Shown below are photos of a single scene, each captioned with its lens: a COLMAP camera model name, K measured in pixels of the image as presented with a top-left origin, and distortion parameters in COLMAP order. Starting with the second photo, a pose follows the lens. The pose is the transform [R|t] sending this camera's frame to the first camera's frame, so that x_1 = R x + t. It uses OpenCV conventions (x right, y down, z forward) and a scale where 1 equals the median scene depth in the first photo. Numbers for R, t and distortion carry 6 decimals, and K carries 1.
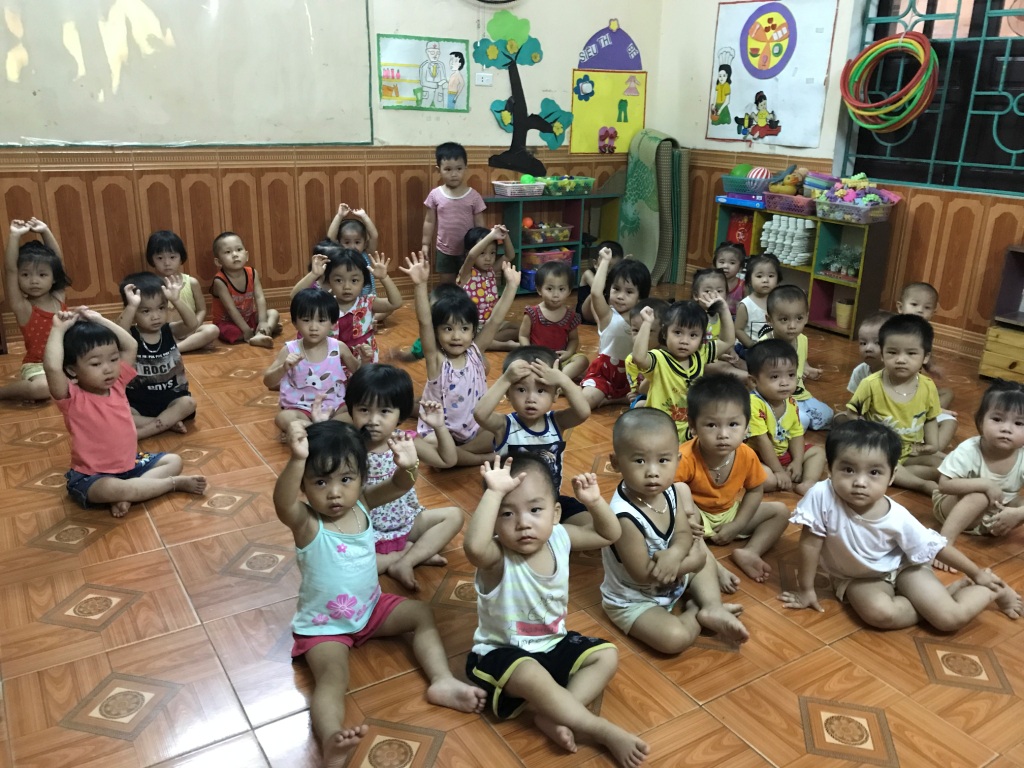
lens RADIAL K [[843.4, 0, 513.2], [0, 843.4, 378.1], [0, 0, 1]] dist [-0.009488, 0.002945]
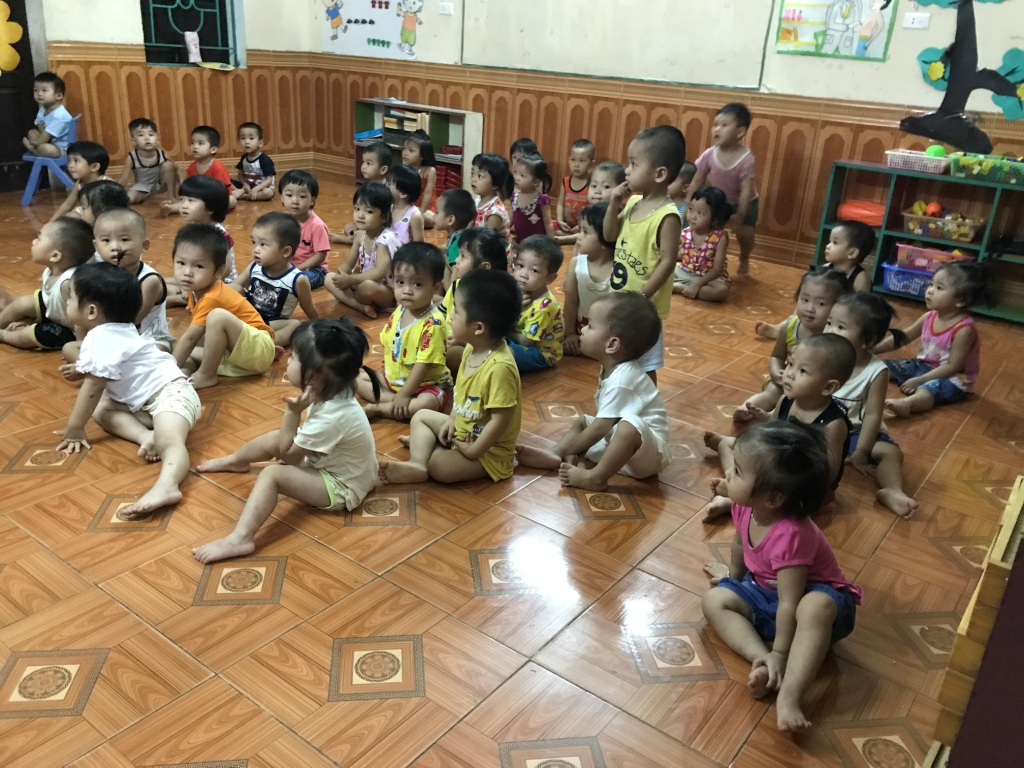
lens RADIAL K [[843.4, 0, 512.2], [0, 843.4, 390.9], [0, 0, 1]] dist [-0.009488, 0.002945]
pose [[0.349830, 0.361004, -0.864462, 0.680129], [-0.325365, 0.912147, 0.249249, -0.108062], [0.878497, 0.194071, 0.436554, 0.385234]]
